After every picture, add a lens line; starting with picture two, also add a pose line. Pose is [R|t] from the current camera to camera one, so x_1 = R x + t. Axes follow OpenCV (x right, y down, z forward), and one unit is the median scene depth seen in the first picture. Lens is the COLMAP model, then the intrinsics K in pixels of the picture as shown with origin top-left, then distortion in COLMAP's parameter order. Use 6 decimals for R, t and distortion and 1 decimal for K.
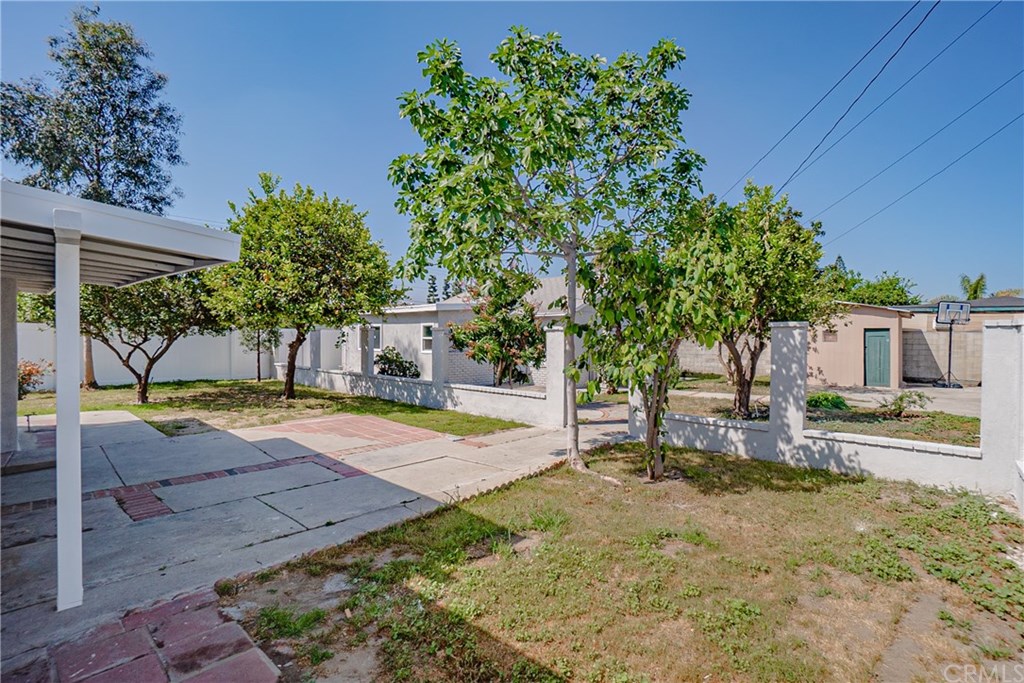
lens RADIAL K [[500.4, 0, 576.7], [0, 500.4, 342.5], [0, 0, 1]] dist [-0.031484, -0.000328]
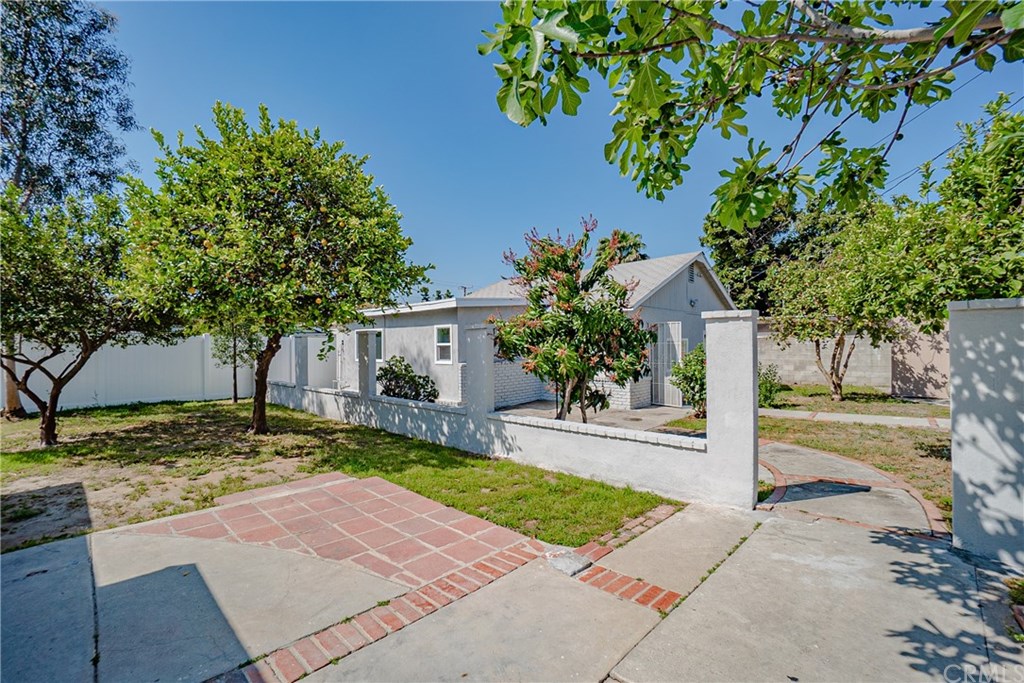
lens RADIAL K [[463.0, 0, 518.4], [0, 463.0, 341.6], [0, 0, 1]] dist [-0.065163, 0.023912]
pose [[0.997064, -0.017666, -0.074508, -0.169770], [0.016177, 0.999658, -0.020535, 0.003933], [0.074846, 0.019270, 0.997009, 0.392952]]
